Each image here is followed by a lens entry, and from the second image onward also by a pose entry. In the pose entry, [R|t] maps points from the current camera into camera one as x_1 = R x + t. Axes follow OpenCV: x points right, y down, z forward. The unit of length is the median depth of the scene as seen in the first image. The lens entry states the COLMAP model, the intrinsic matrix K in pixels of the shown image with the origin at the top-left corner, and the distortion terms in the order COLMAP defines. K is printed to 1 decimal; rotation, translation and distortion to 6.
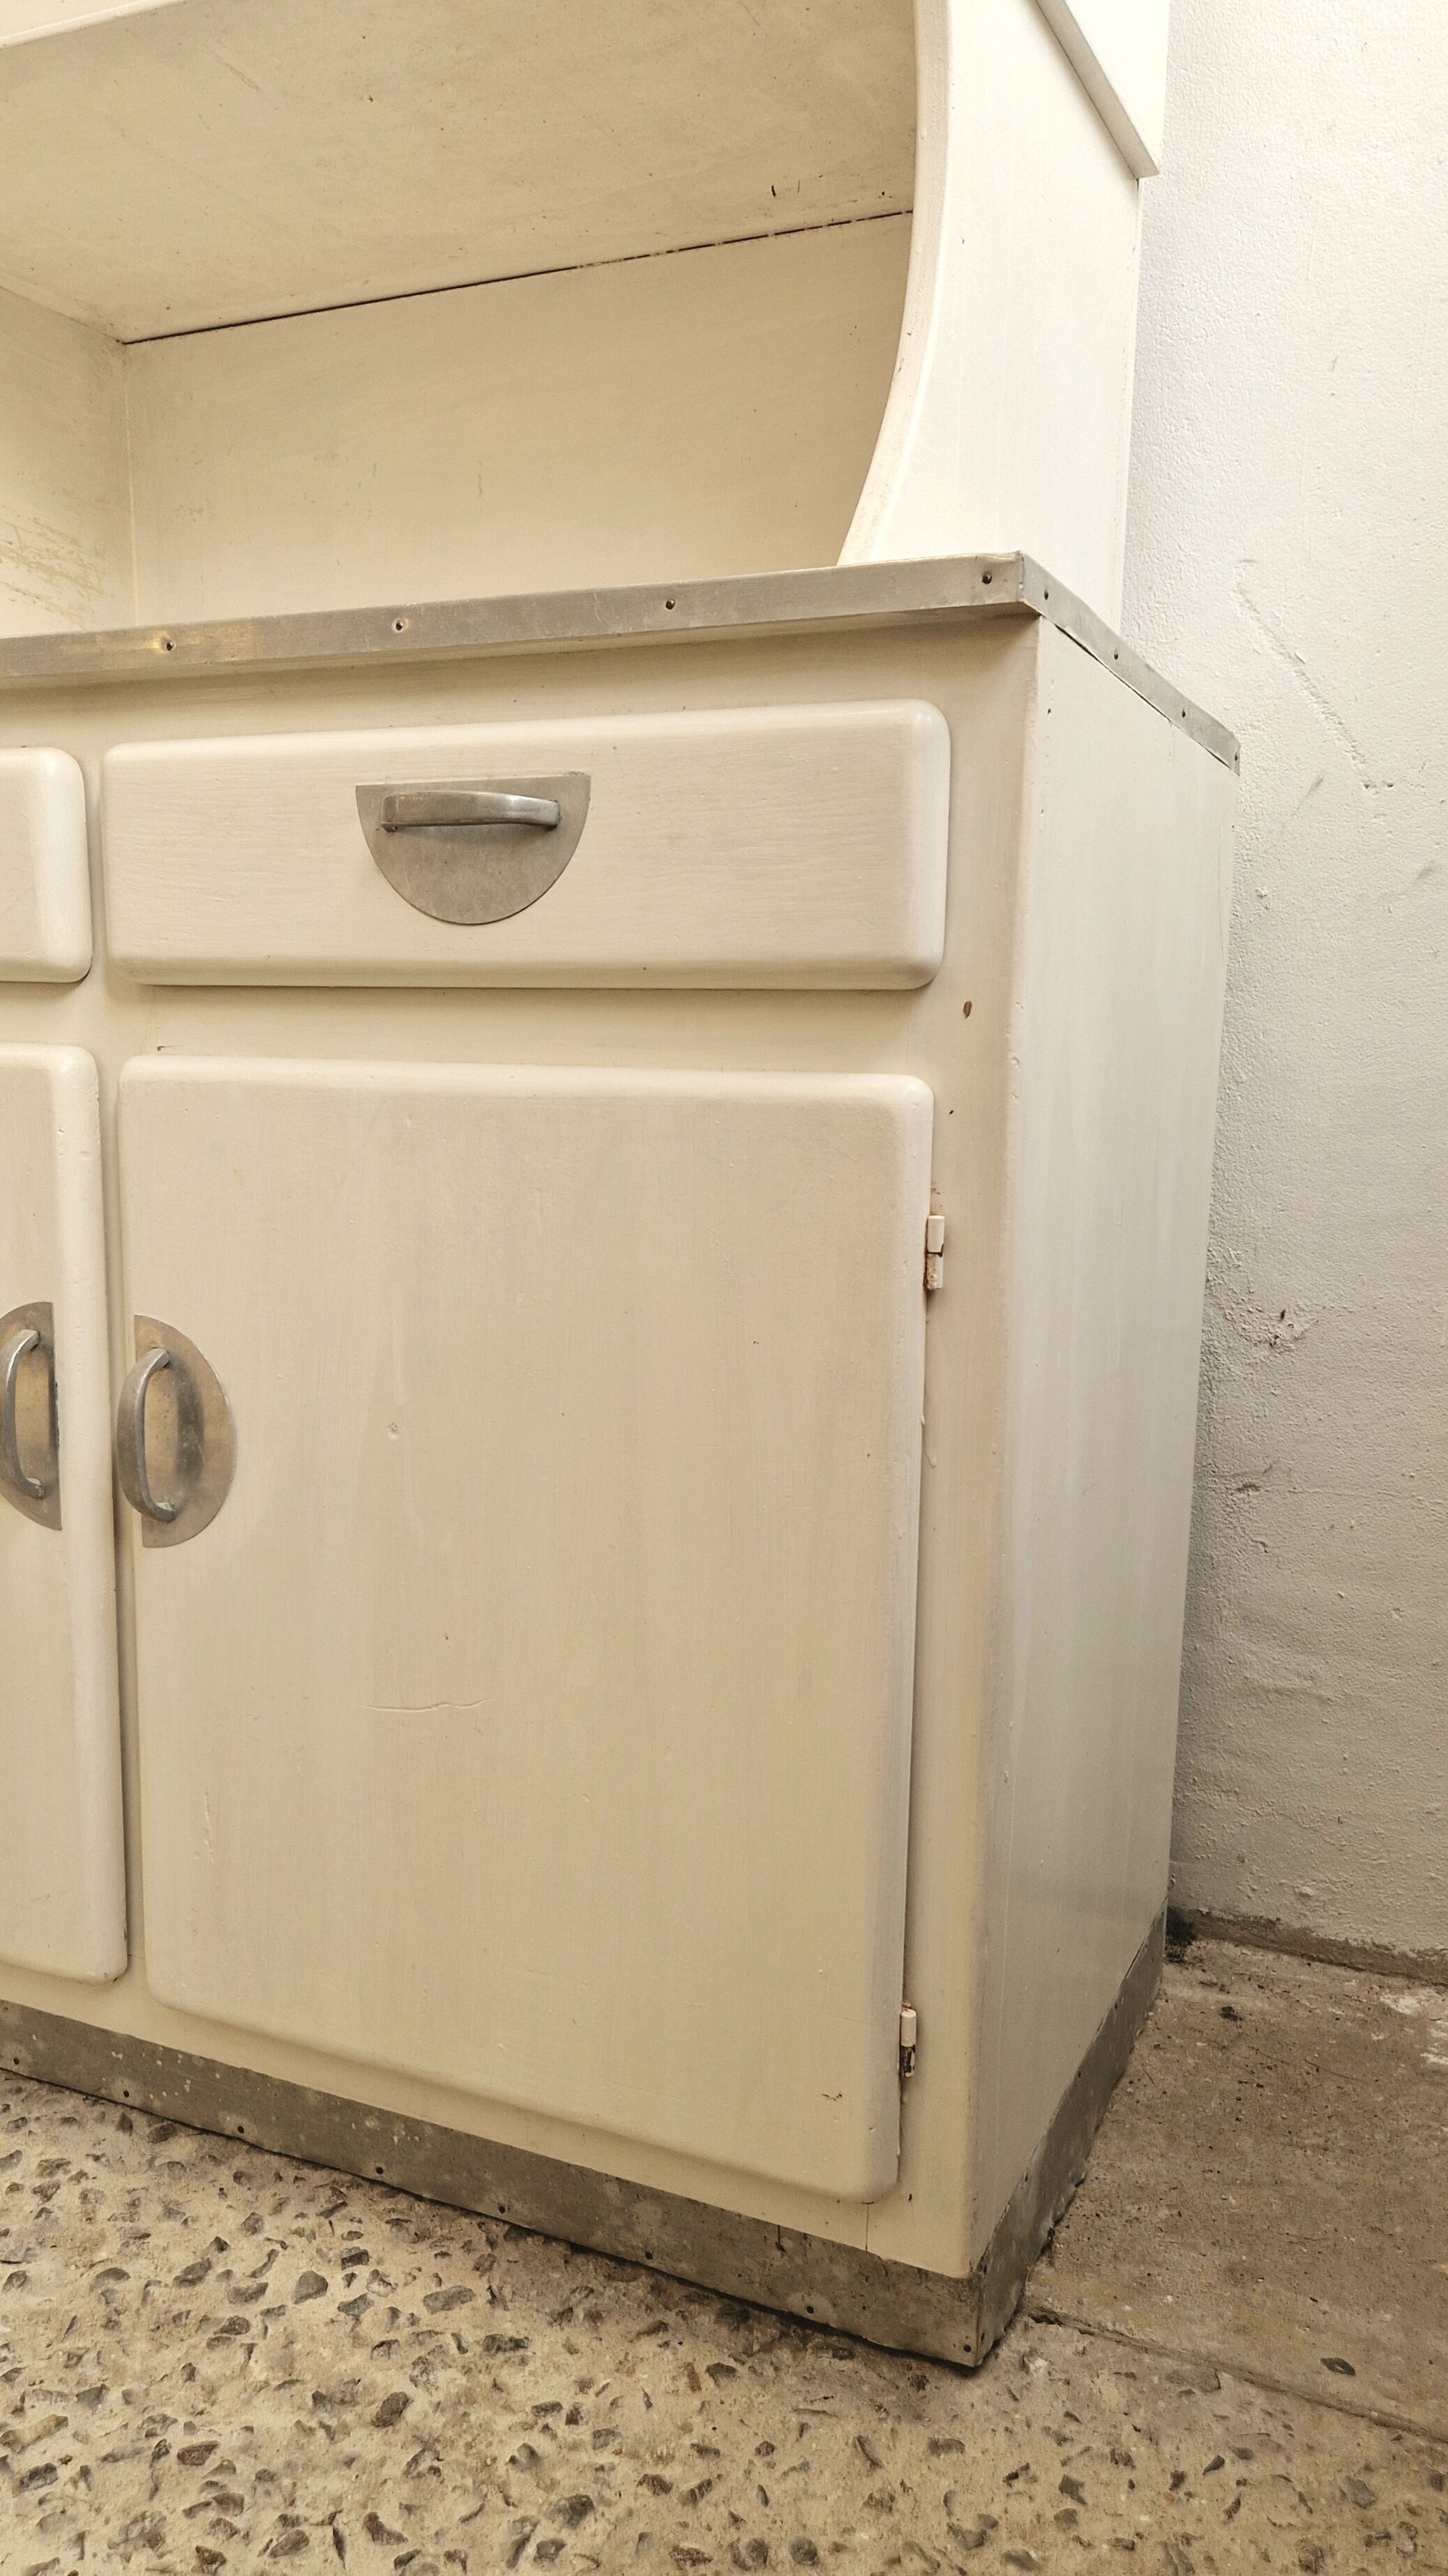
lens RADIAL K [[1864.9, 0, 774.5], [0, 1864.9, 1388.8], [0, 0, 1]] dist [0.060103, -0.042312]
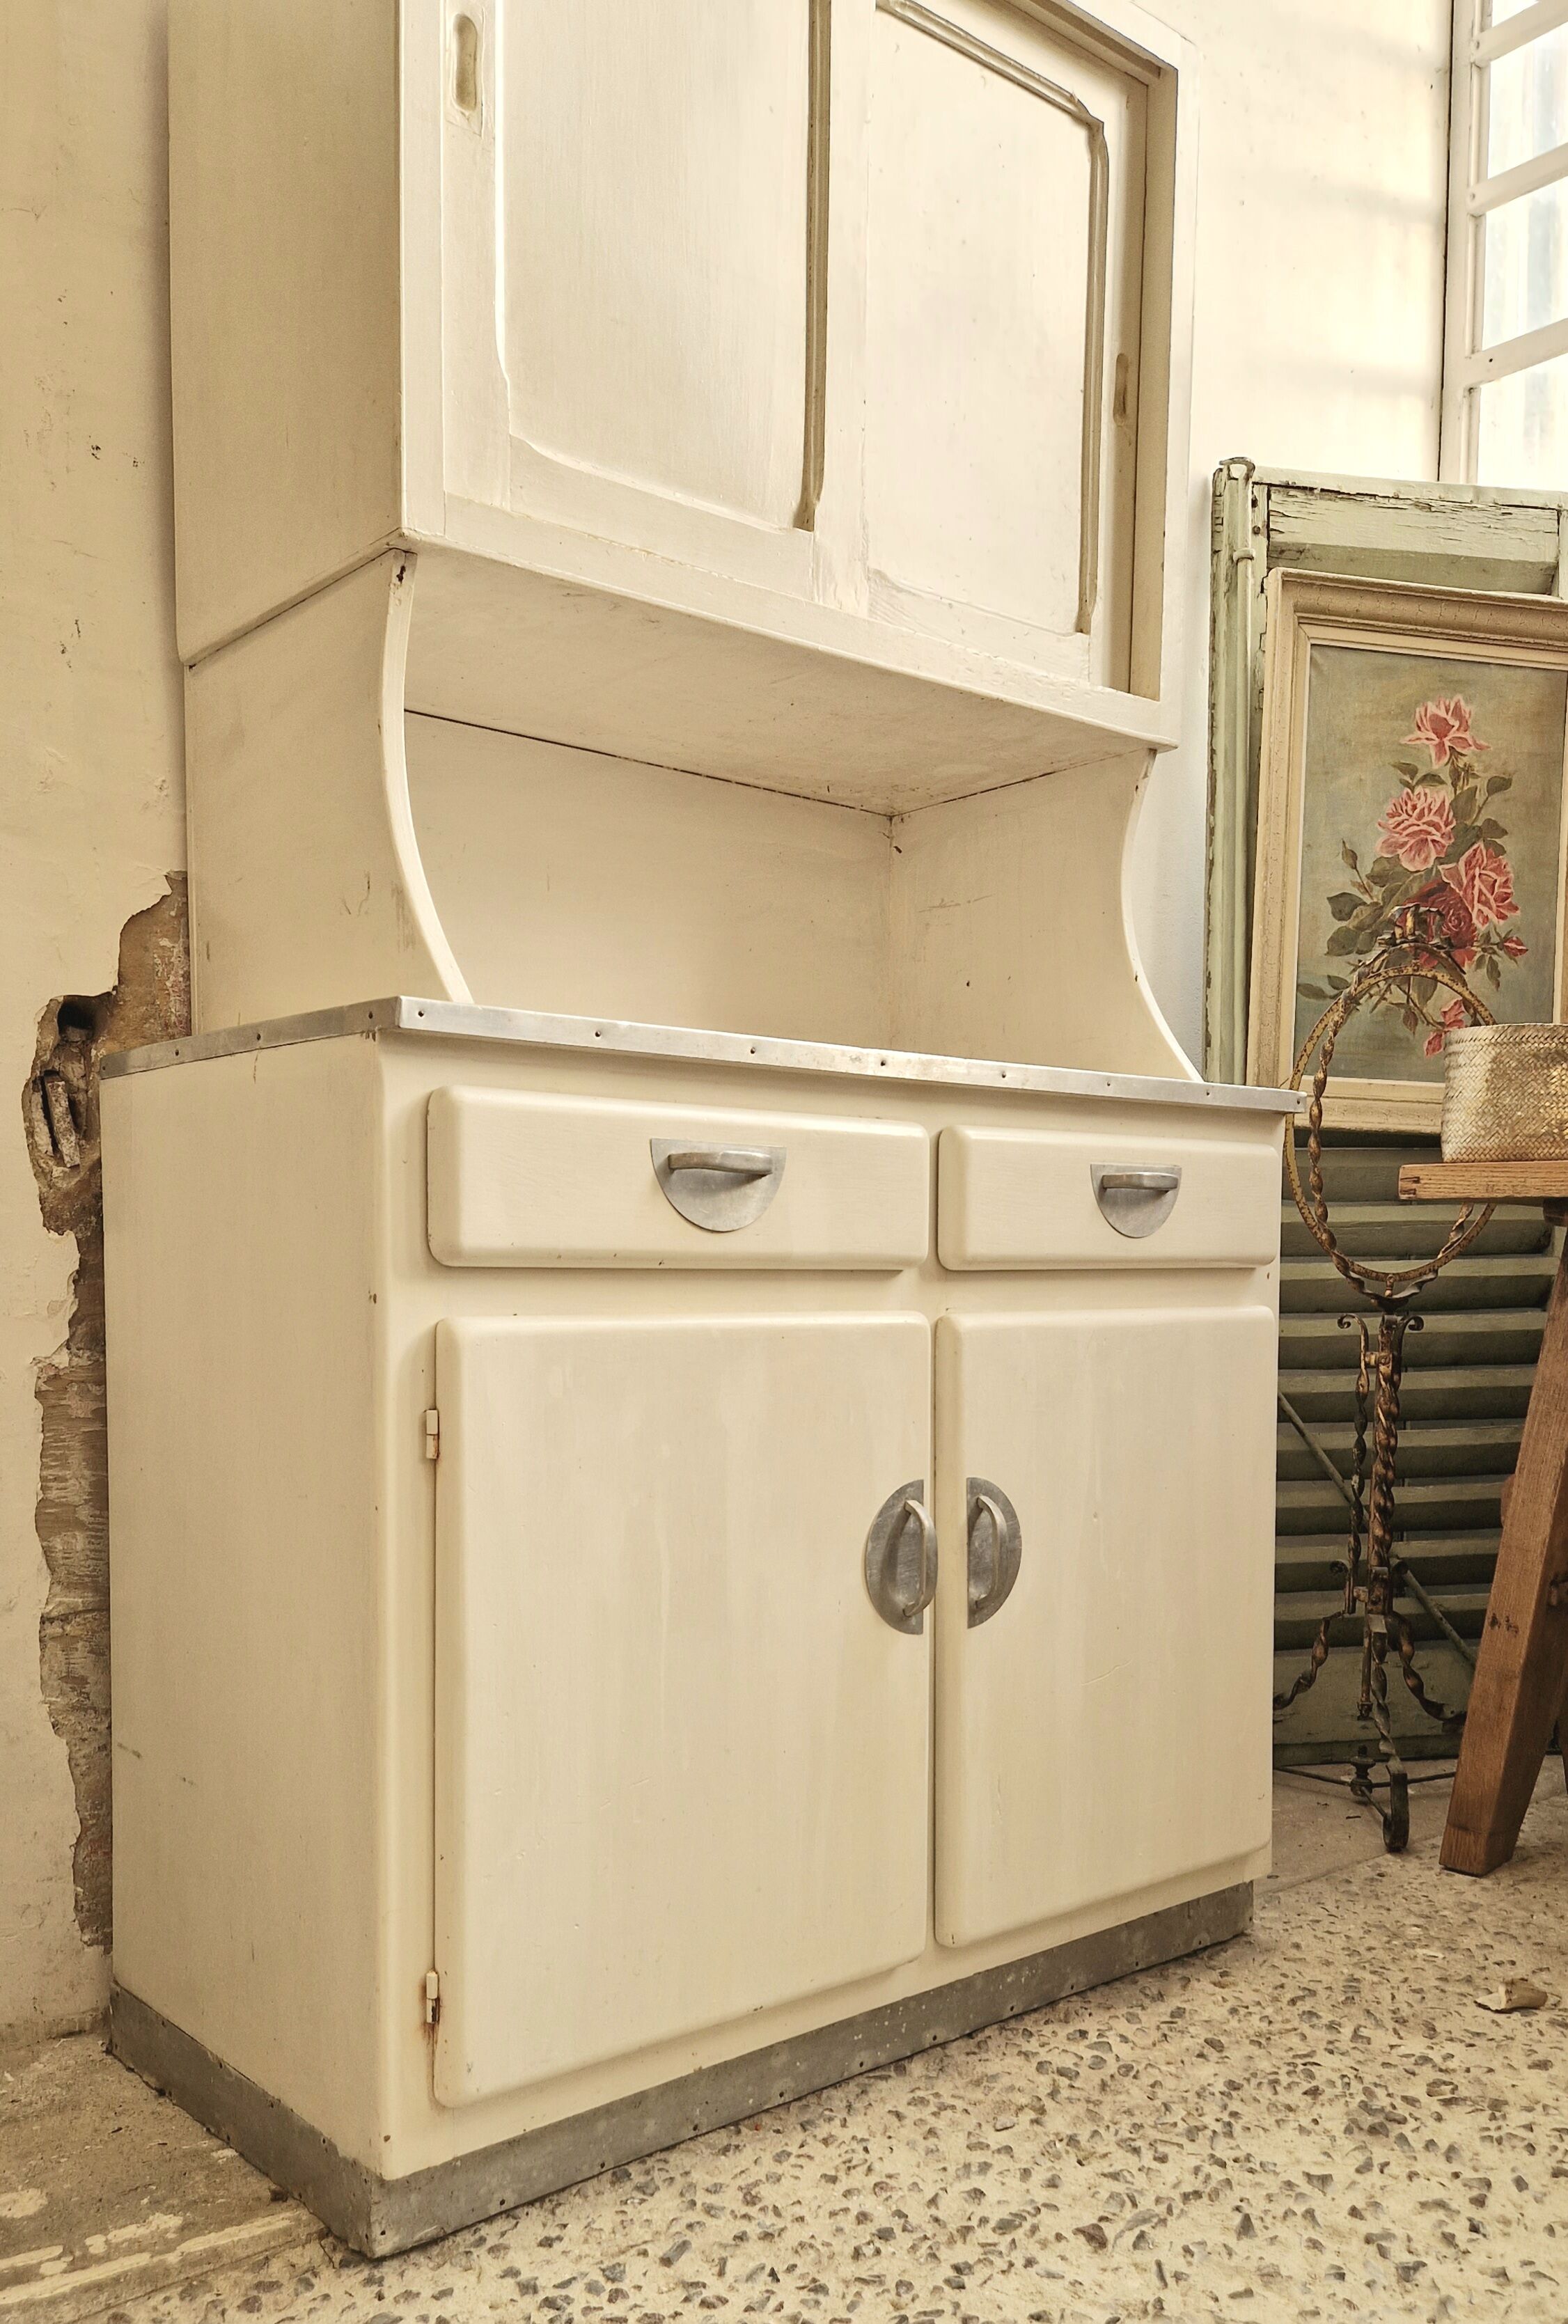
lens RADIAL K [[1857.3, 0, 776.7], [0, 1857.3, 1393.2], [0, 0, 1]] dist [0.065881, -0.055636]
pose [[0.438713, -0.082827, 0.894802, -1.764645], [0.164279, 0.986355, 0.010757, -0.149812], [-0.883483, 0.142278, 0.446334, 0.434324]]
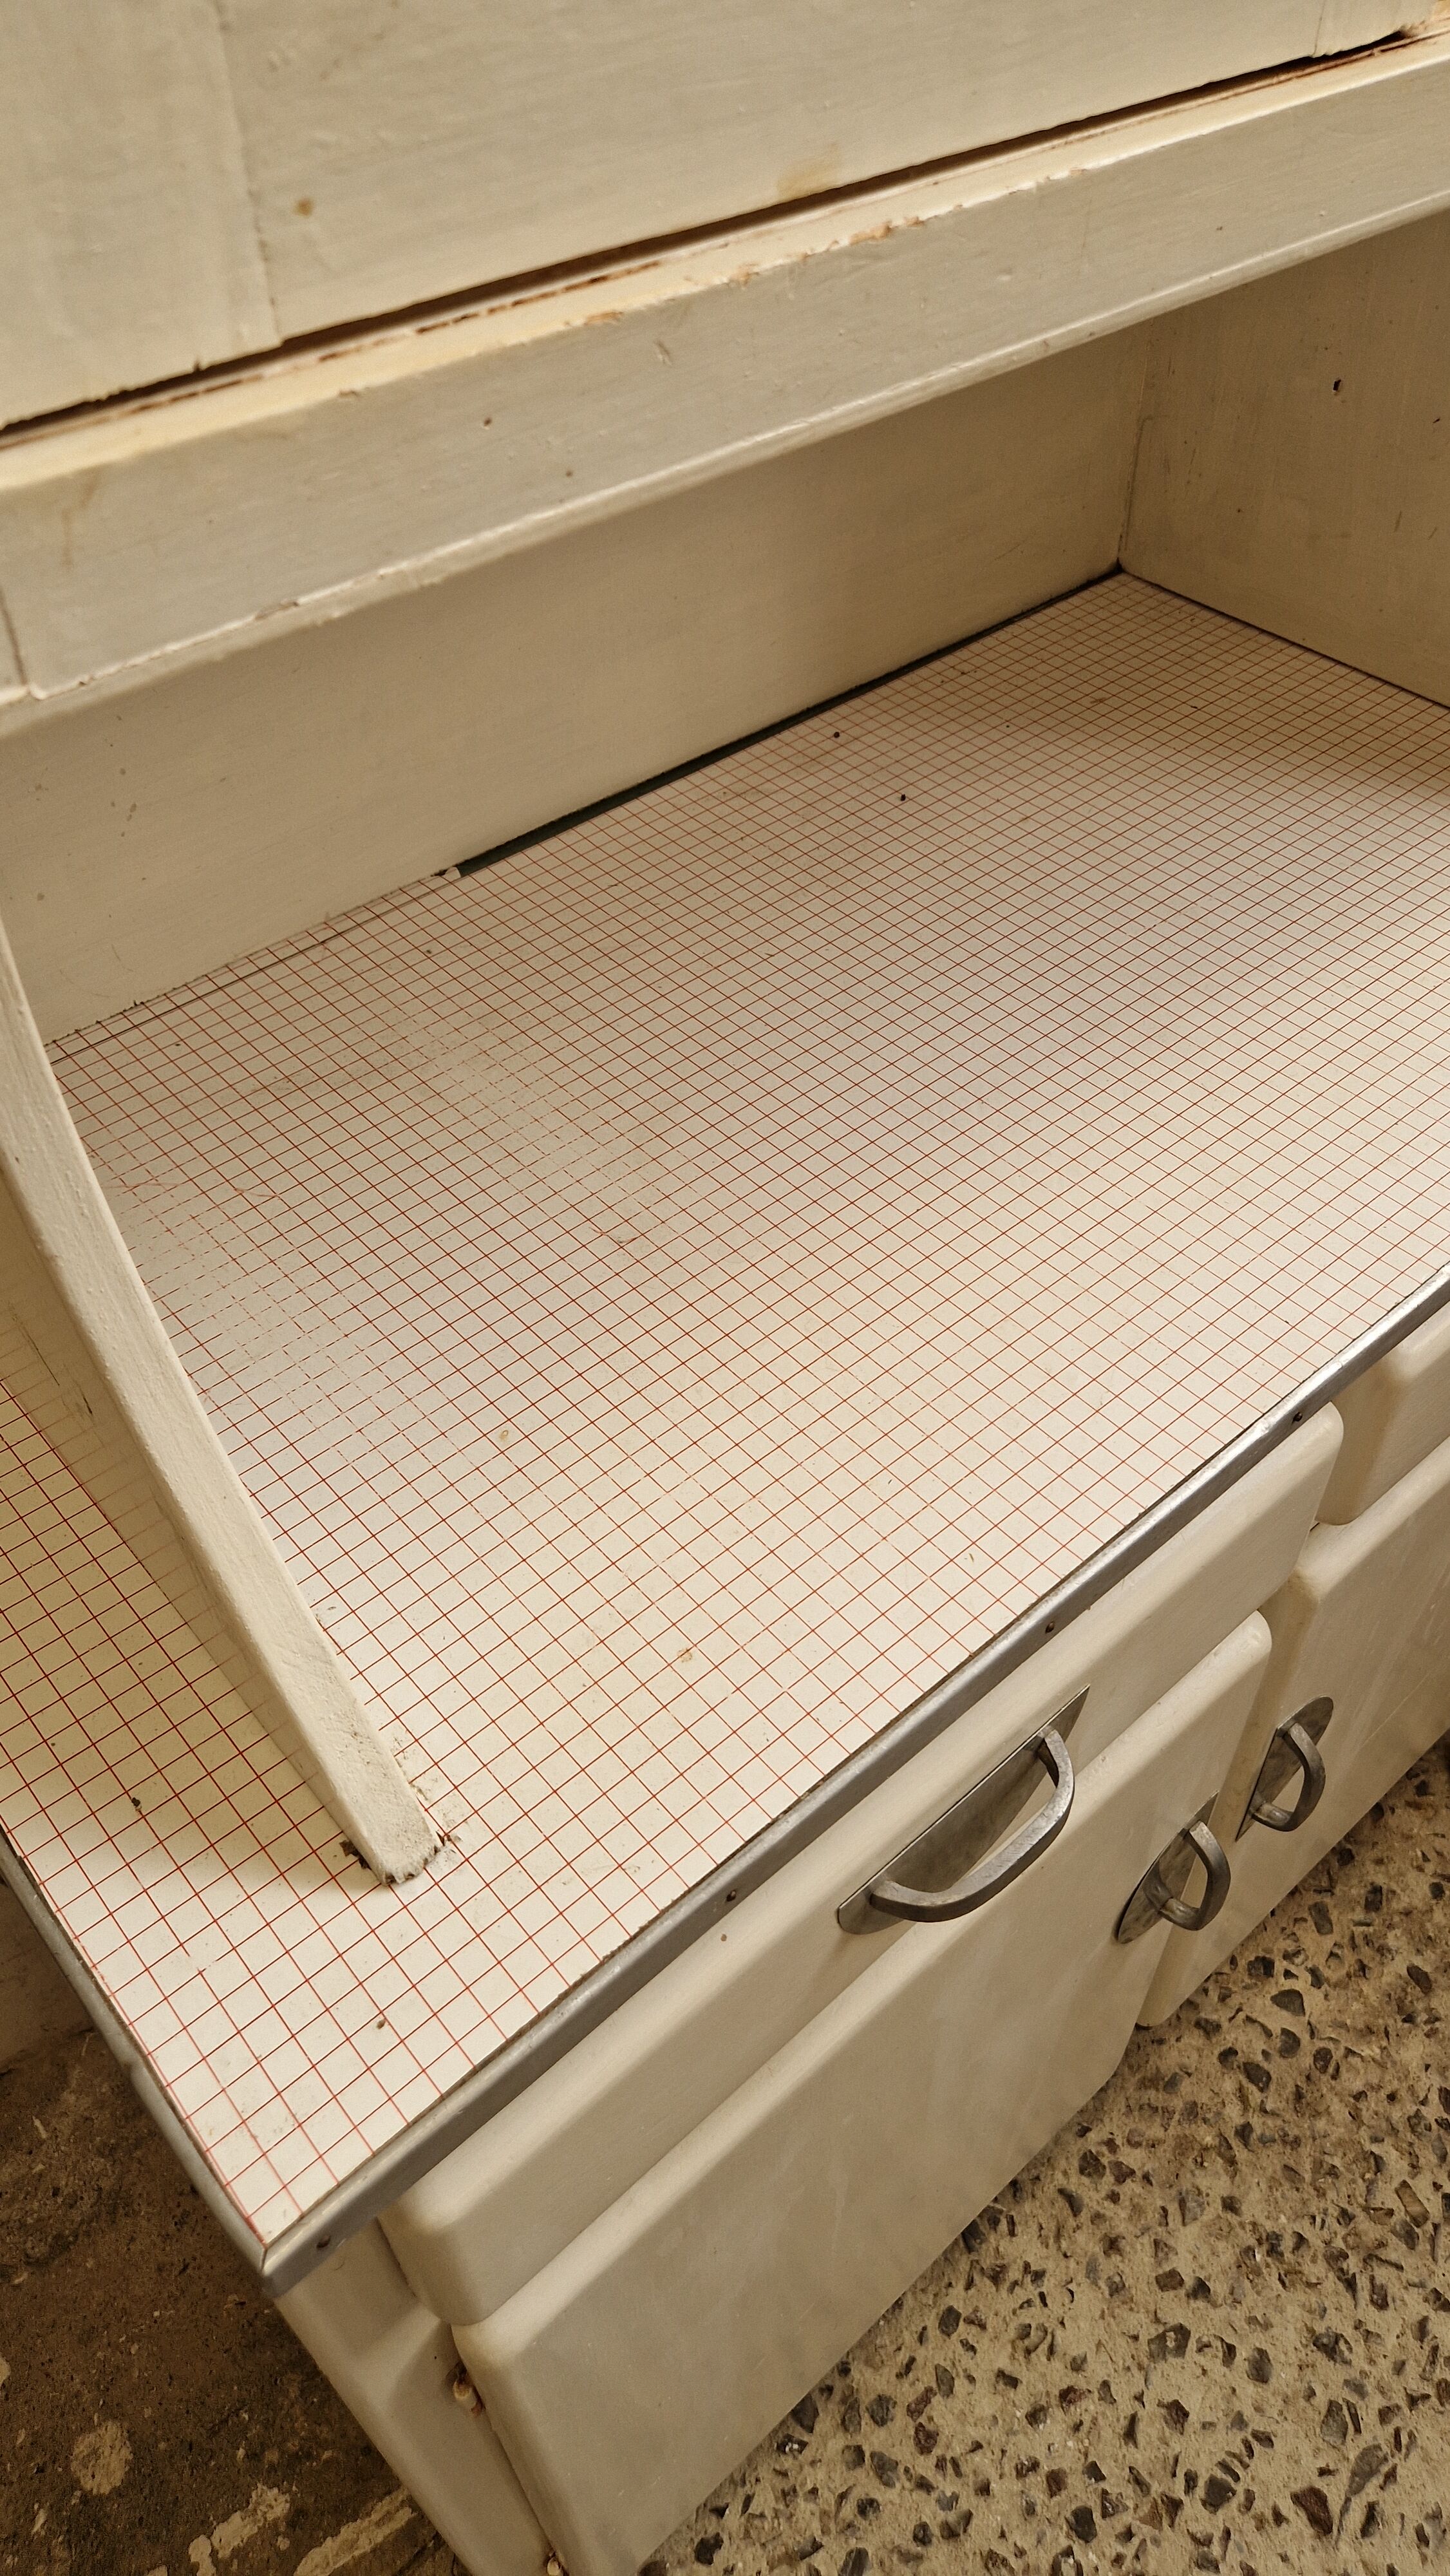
lens RADIAL K [[1727.6, 0, 737.0], [0, 1727.6, 1303.6], [0, 0, 1]] dist [0.064008, -0.057164]
pose [[0.421161, -0.678299, 0.602108, -0.847924], [0.185732, 0.714287, 0.674758, -0.856400], [-0.887765, -0.172351, 0.426811, 0.888288]]
